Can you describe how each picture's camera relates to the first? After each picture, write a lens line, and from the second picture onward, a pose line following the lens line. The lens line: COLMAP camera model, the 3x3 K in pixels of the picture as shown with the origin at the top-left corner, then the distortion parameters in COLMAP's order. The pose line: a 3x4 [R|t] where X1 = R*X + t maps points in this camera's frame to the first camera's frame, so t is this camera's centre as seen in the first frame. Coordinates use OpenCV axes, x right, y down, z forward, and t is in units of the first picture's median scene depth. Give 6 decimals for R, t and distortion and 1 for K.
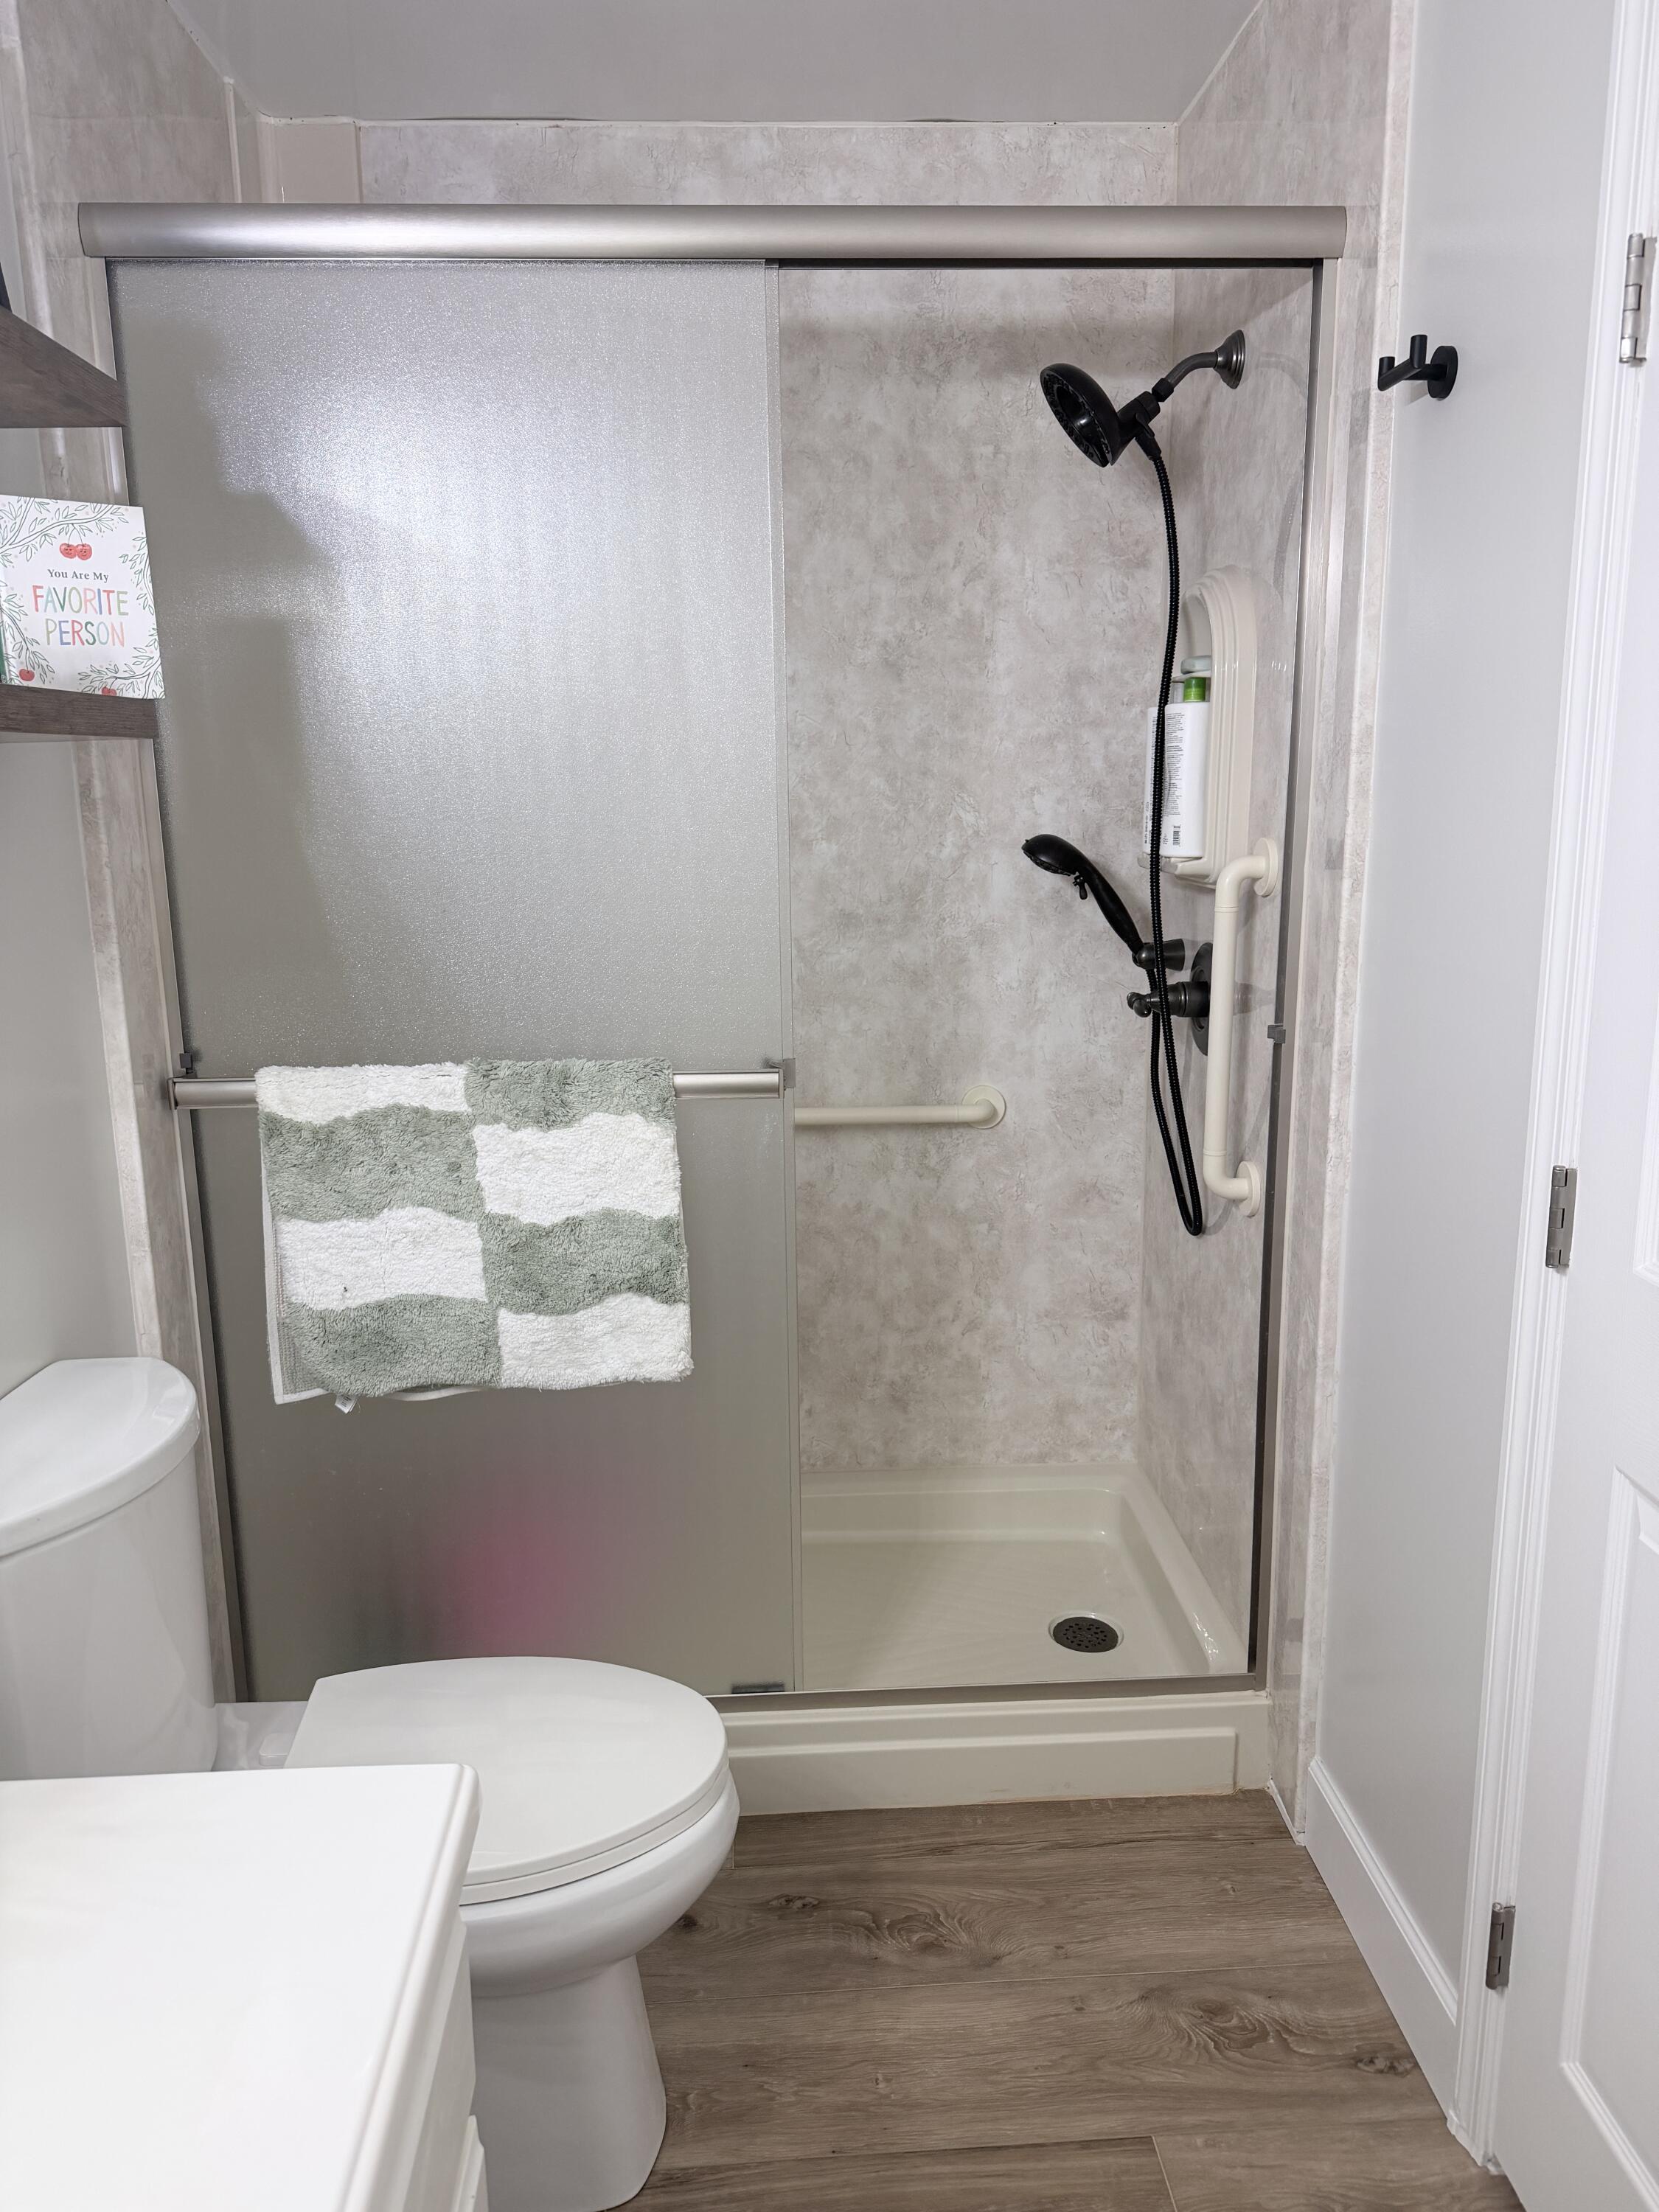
lens RADIAL K [[1556.4, 0, 836.3], [0, 1556.4, 1122.1], [0, 0, 1]] dist [0.030349, -0.034444]
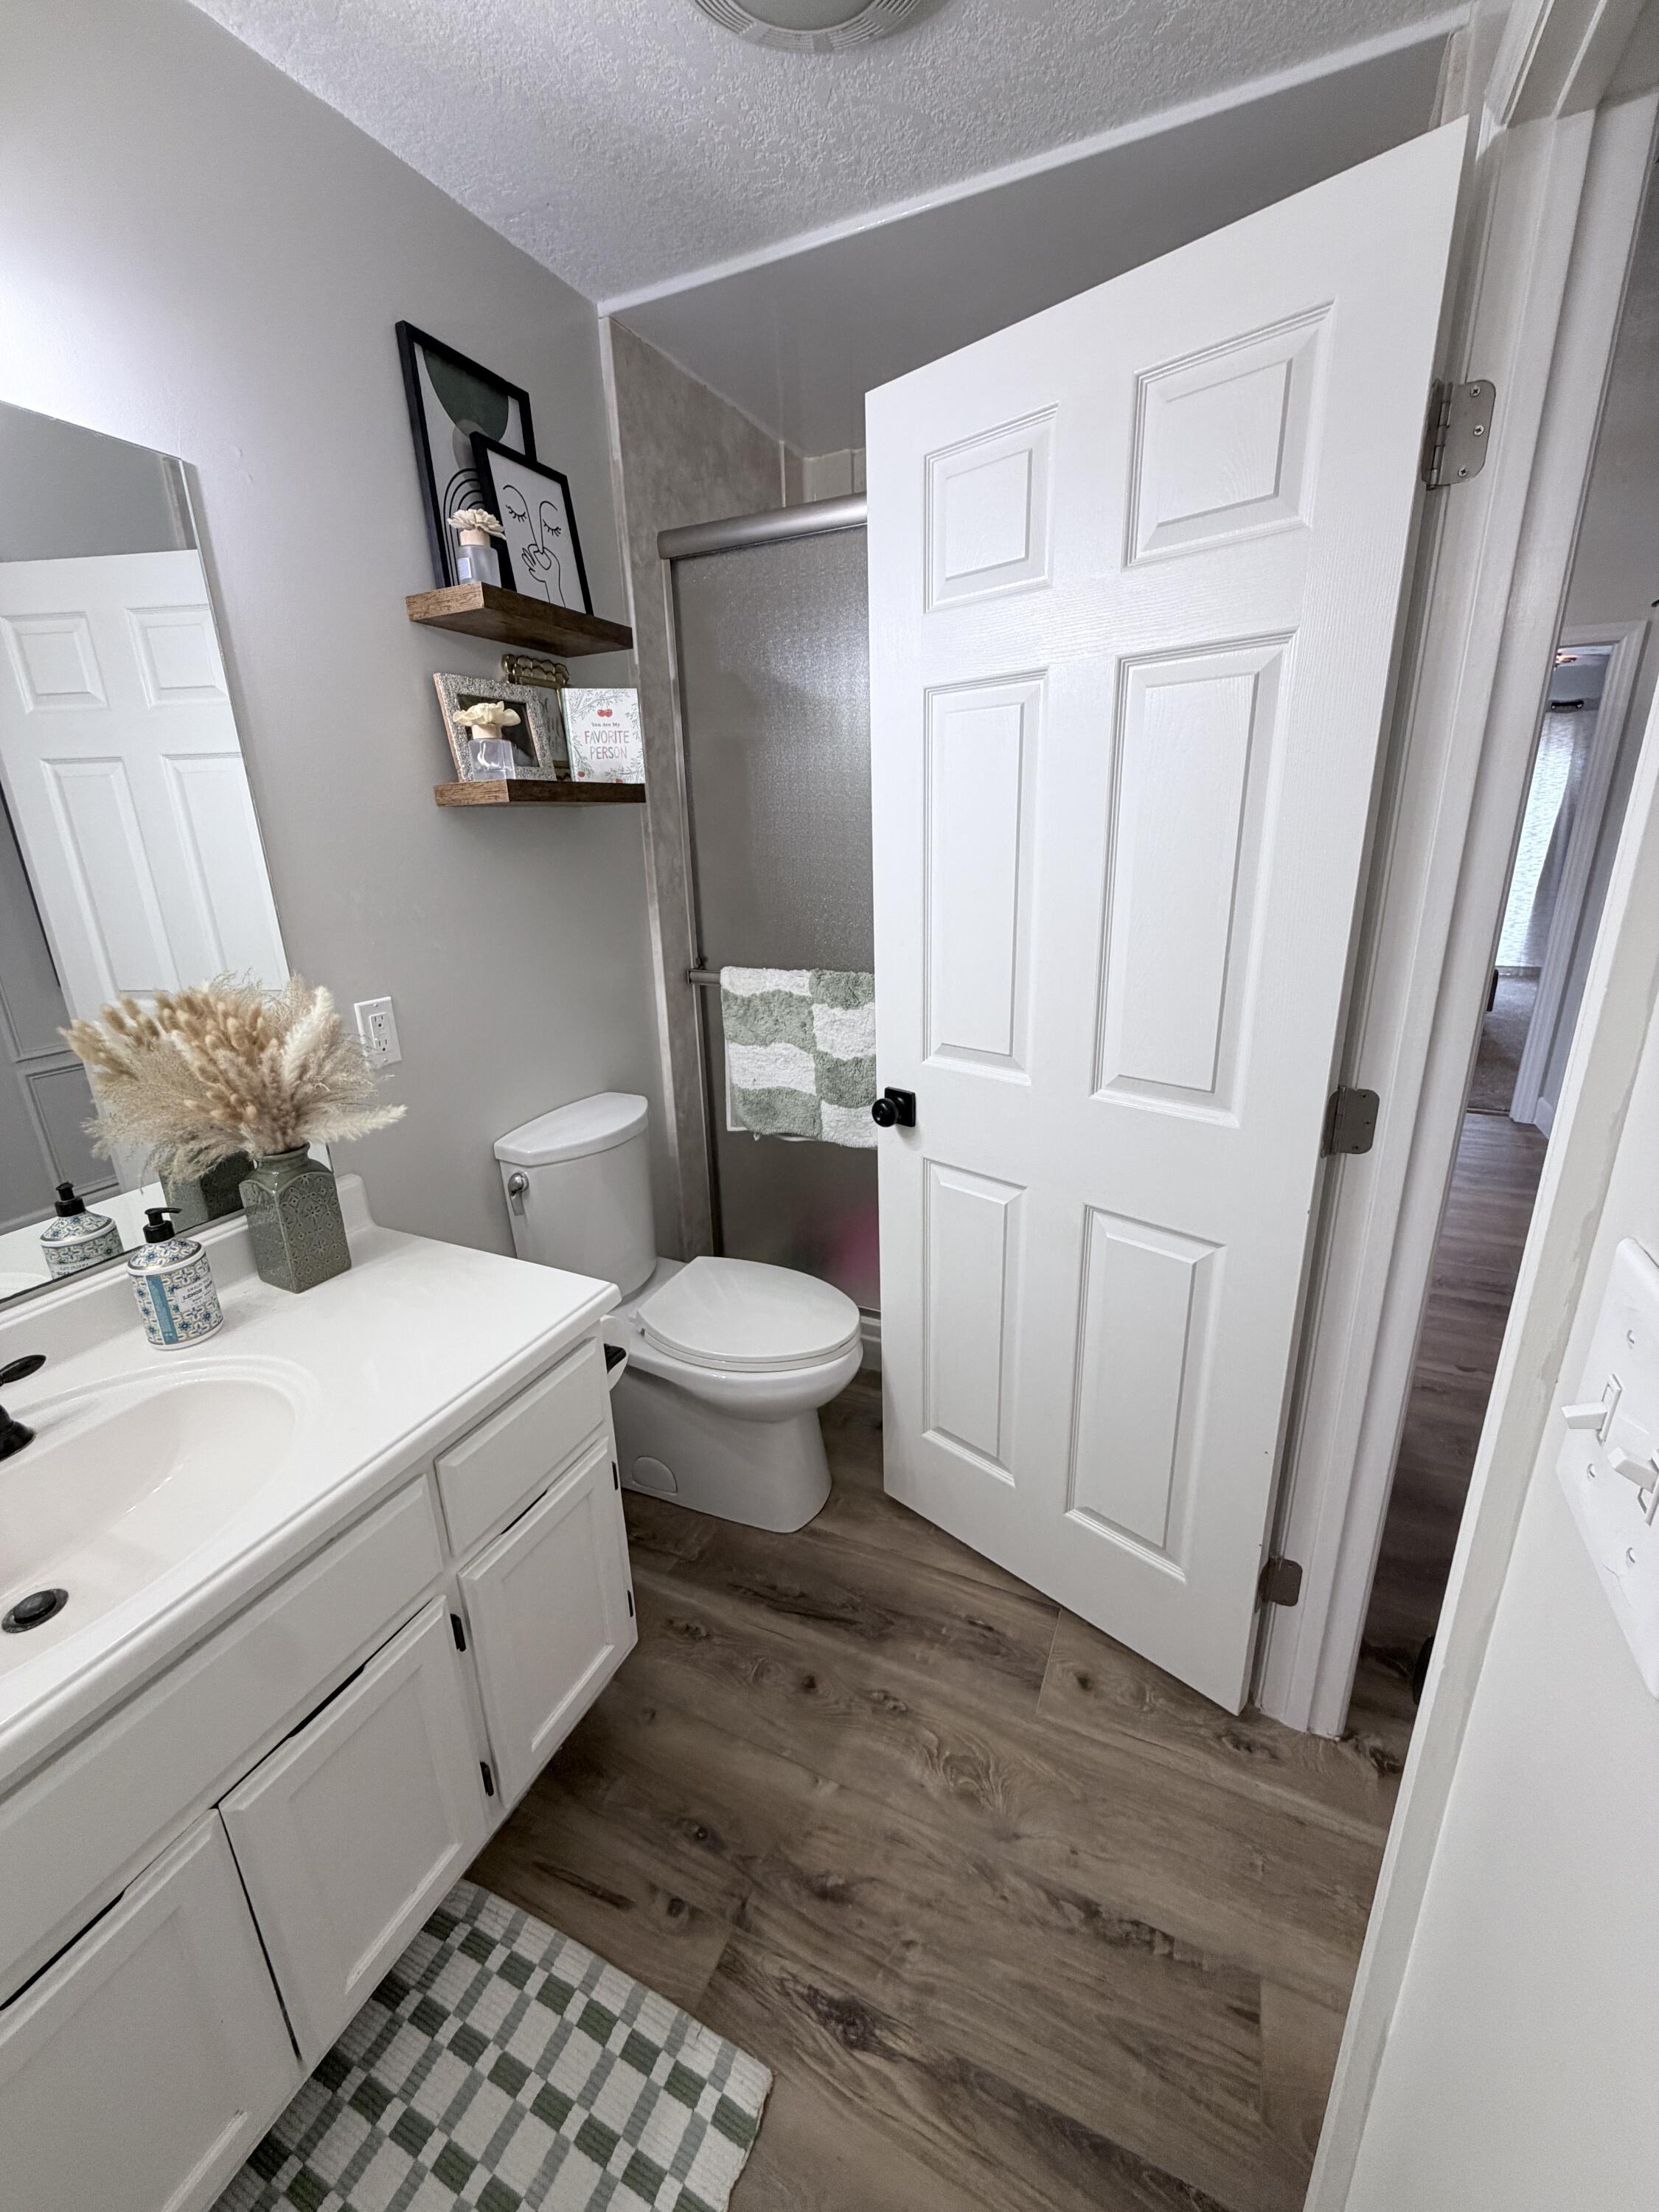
lens RADIAL K [[881.9, 0, 836.8], [0, 881.9, 1111.1], [0, 0, 1]] dist [-0.001340, 0.000031]
pose [[0.873599, 0.141383, -0.465655, 0.319986], [-0.092051, 0.987601, 0.127162, -0.008455], [0.477861, -0.068225, 0.875782, 0.047448]]
